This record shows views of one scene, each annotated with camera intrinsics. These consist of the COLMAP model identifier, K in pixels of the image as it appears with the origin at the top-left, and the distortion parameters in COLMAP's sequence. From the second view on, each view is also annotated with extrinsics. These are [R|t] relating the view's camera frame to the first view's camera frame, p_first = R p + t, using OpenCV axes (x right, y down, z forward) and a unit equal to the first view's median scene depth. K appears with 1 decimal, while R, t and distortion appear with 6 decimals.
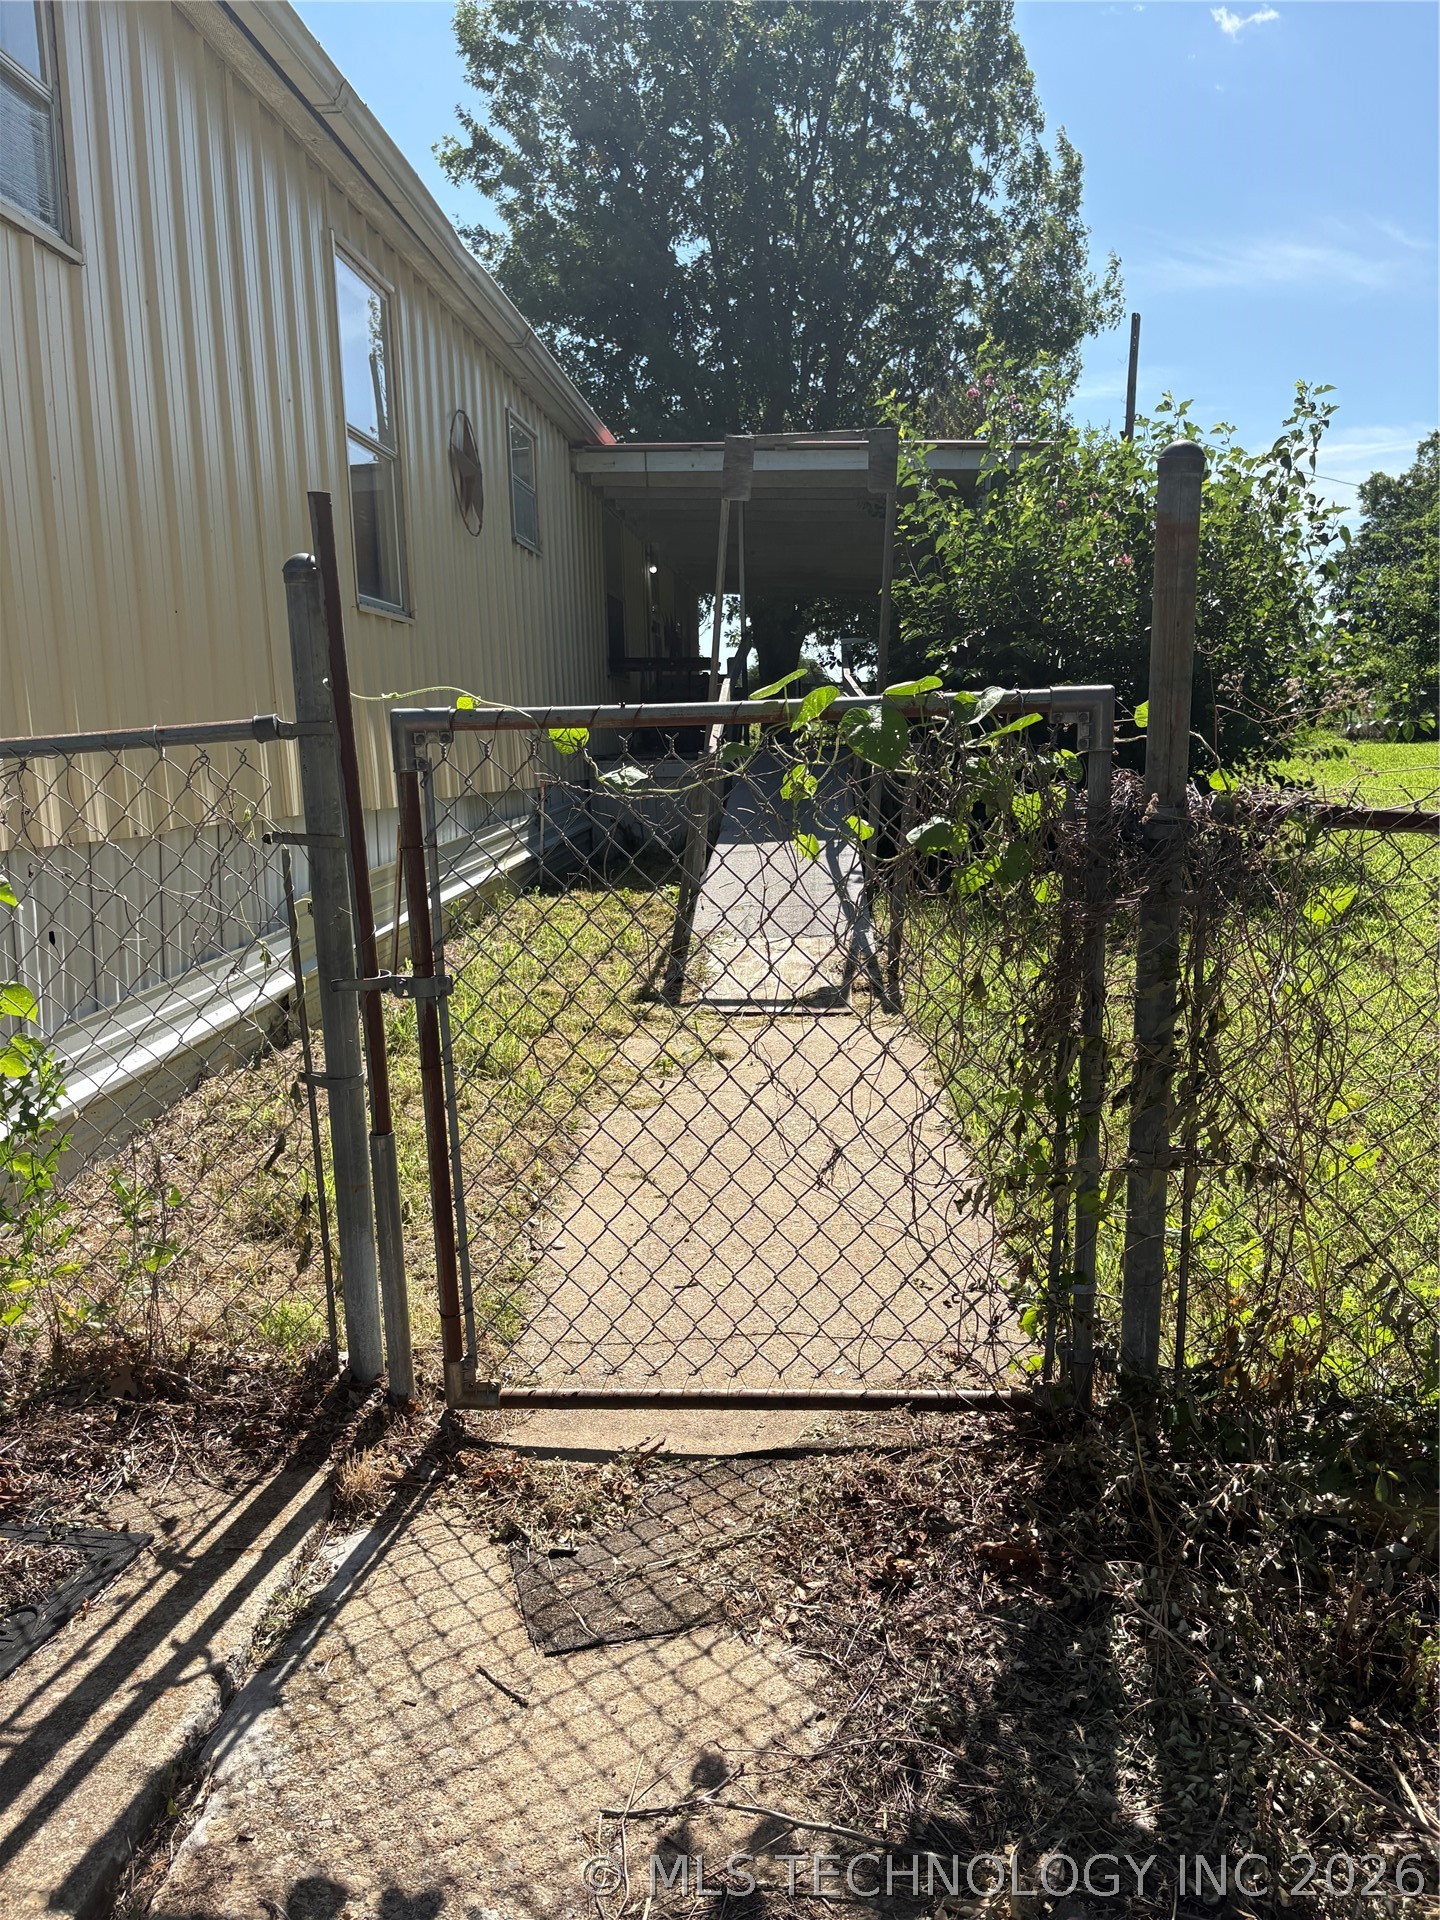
lens RADIAL K [[1462.5, 0, 734.0], [0, 1462.5, 974.3], [0, 0, 1]] dist [0.042910, -0.049161]
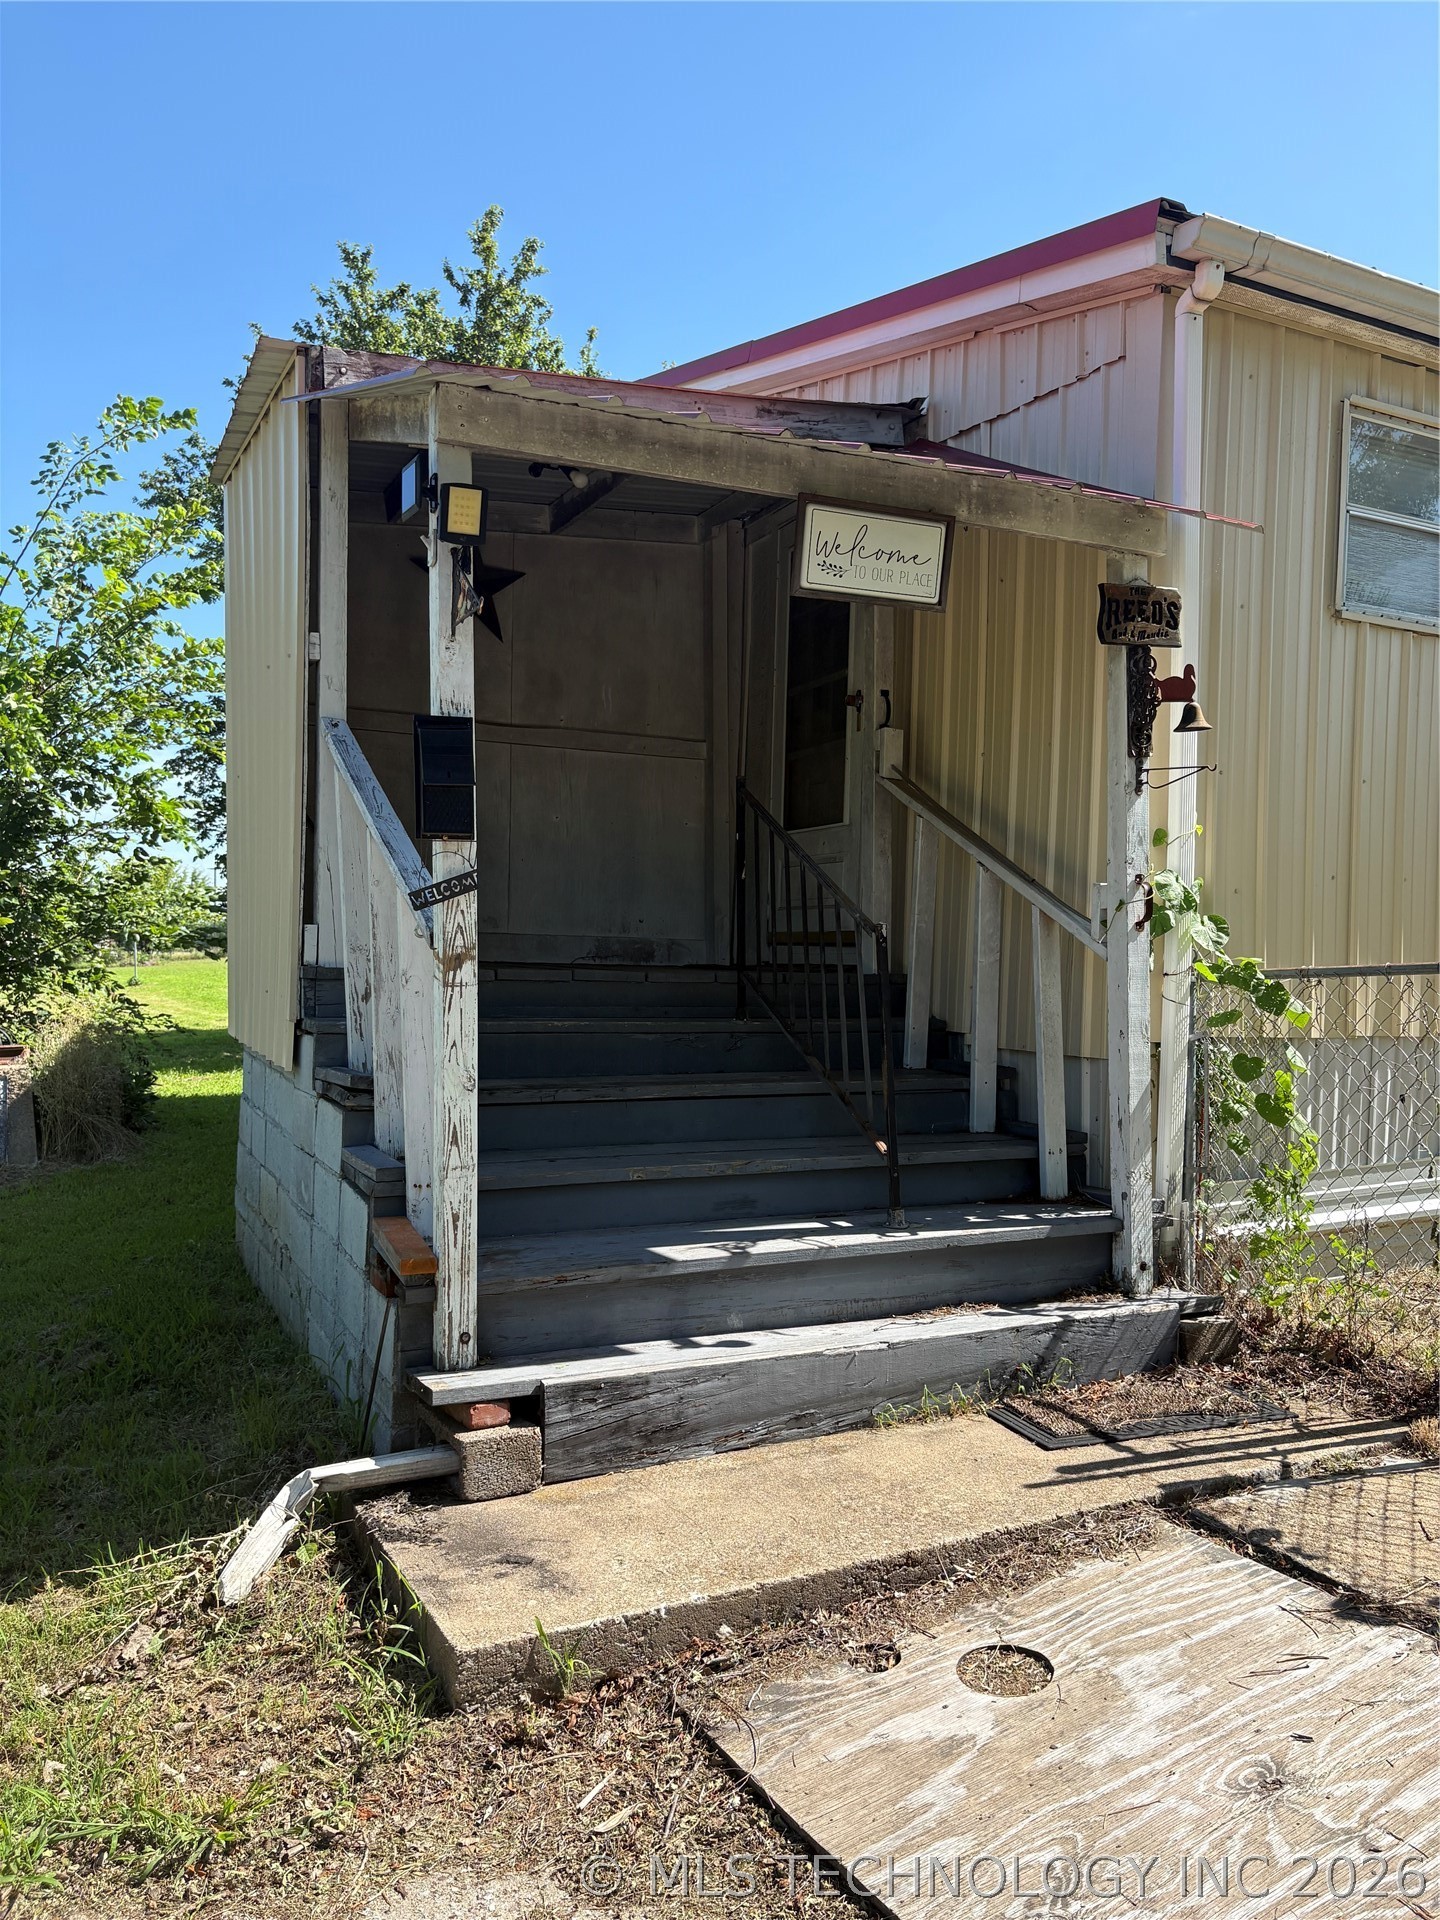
lens RADIAL K [[1462.5, 0, 718.1], [0, 1462.5, 961.0], [0, 0, 1]] dist [0.042910, -0.049161]
pose [[0.507332, 0.040436, -0.860801, 0.688662], [-0.169076, 0.984154, -0.053418, 0.051954], [0.845001, 0.172641, 0.506130, -0.527363]]
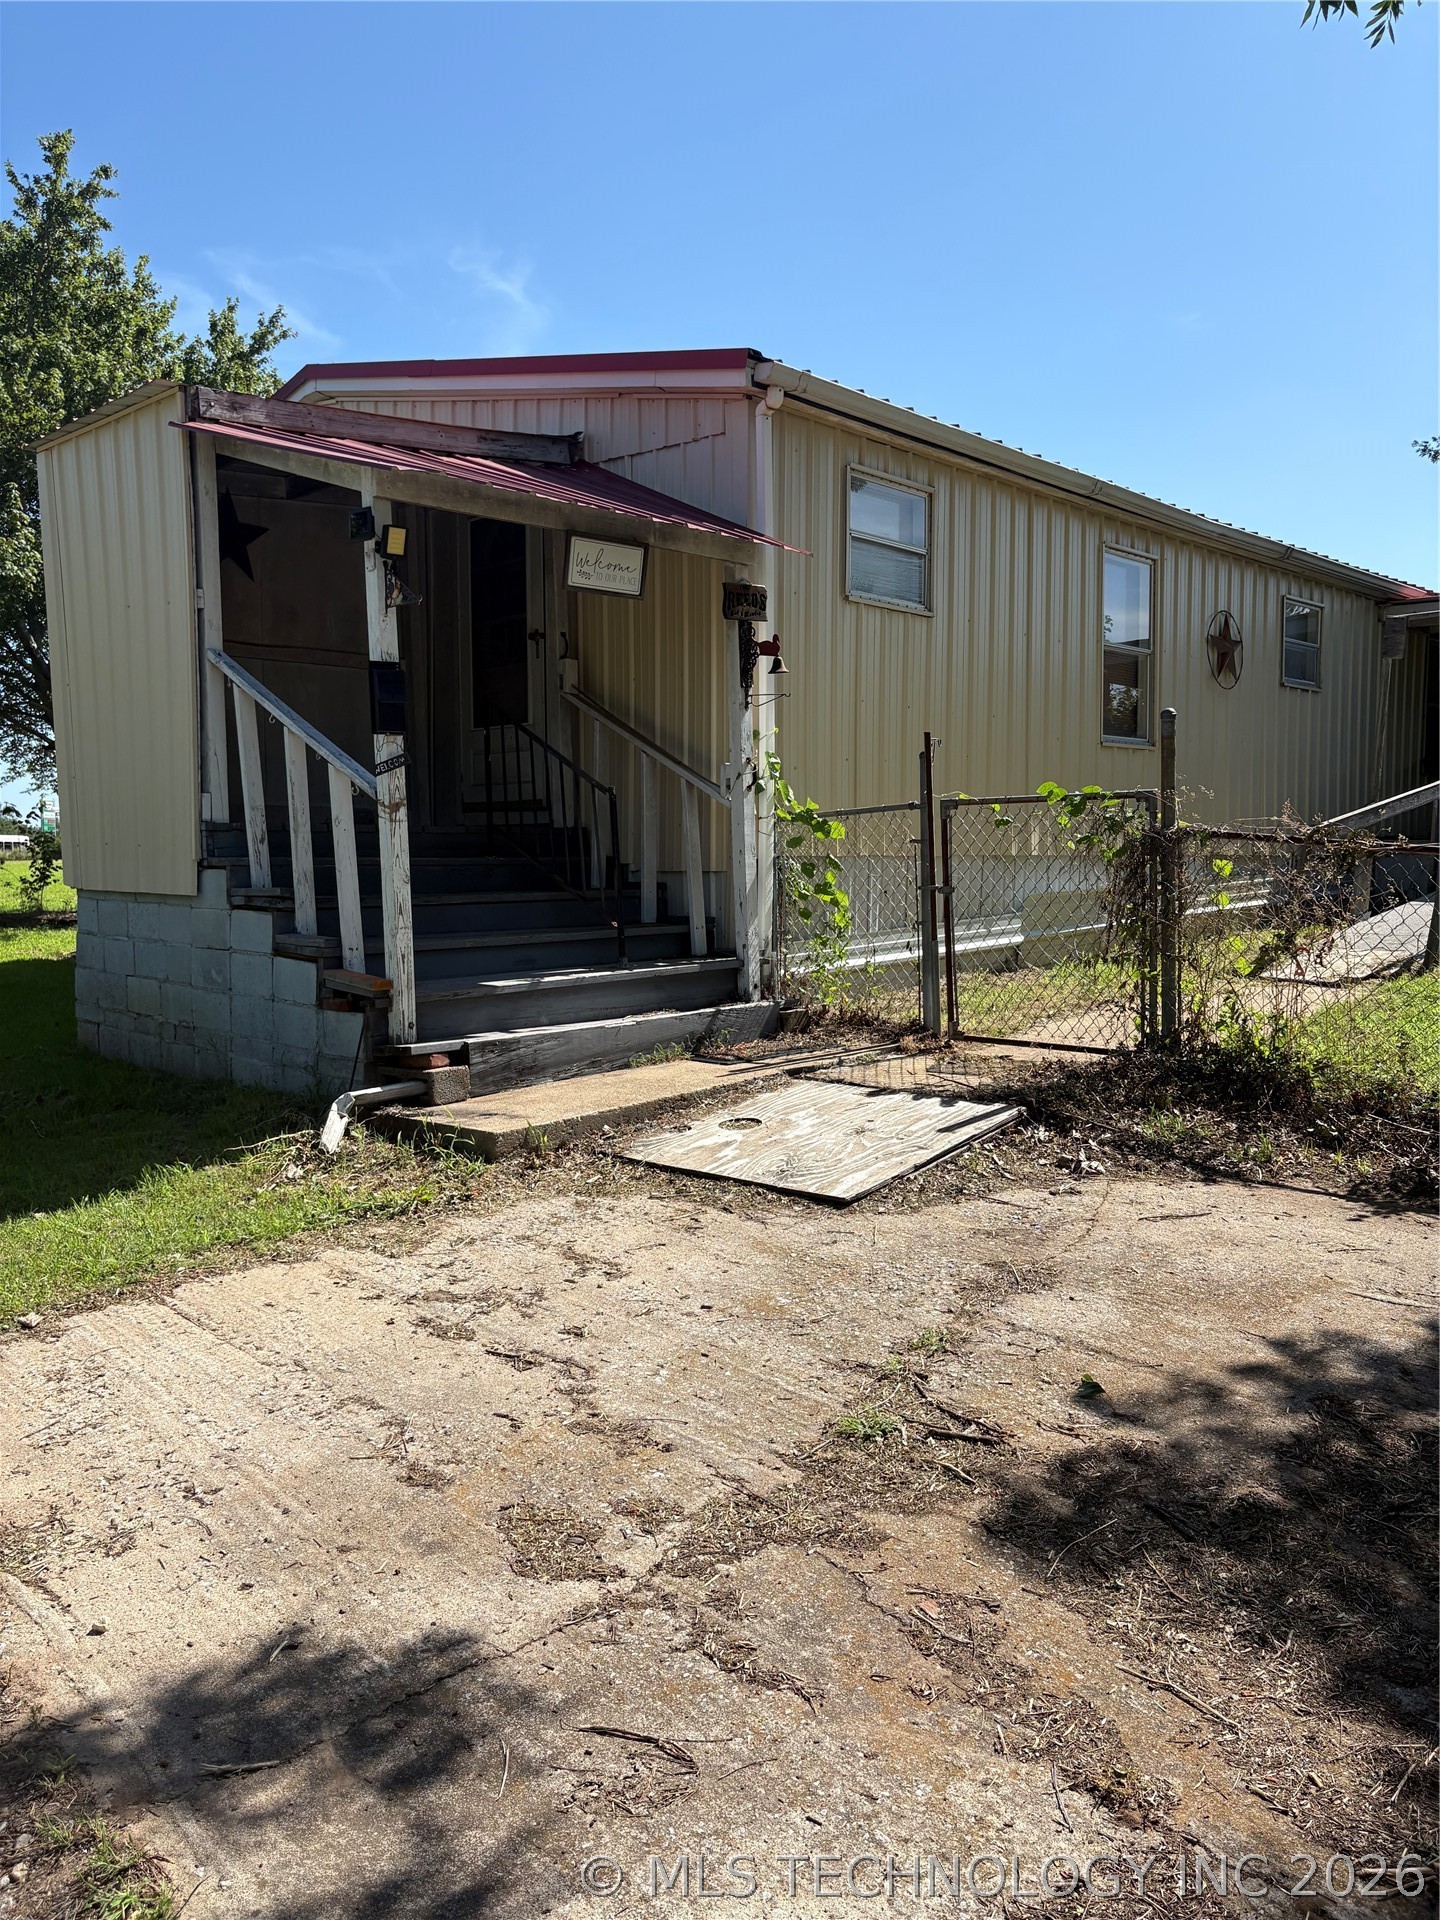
lens RADIAL K [[1462.5, 0, 723.0], [0, 1462.5, 958.6], [0, 0, 1]] dist [0.042910, -0.049161]
pose [[0.770787, 0.067885, -0.633466, 1.352895], [-0.115309, 0.992750, -0.033917, 0.304410], [0.626571, 0.099187, 0.773027, -1.606680]]
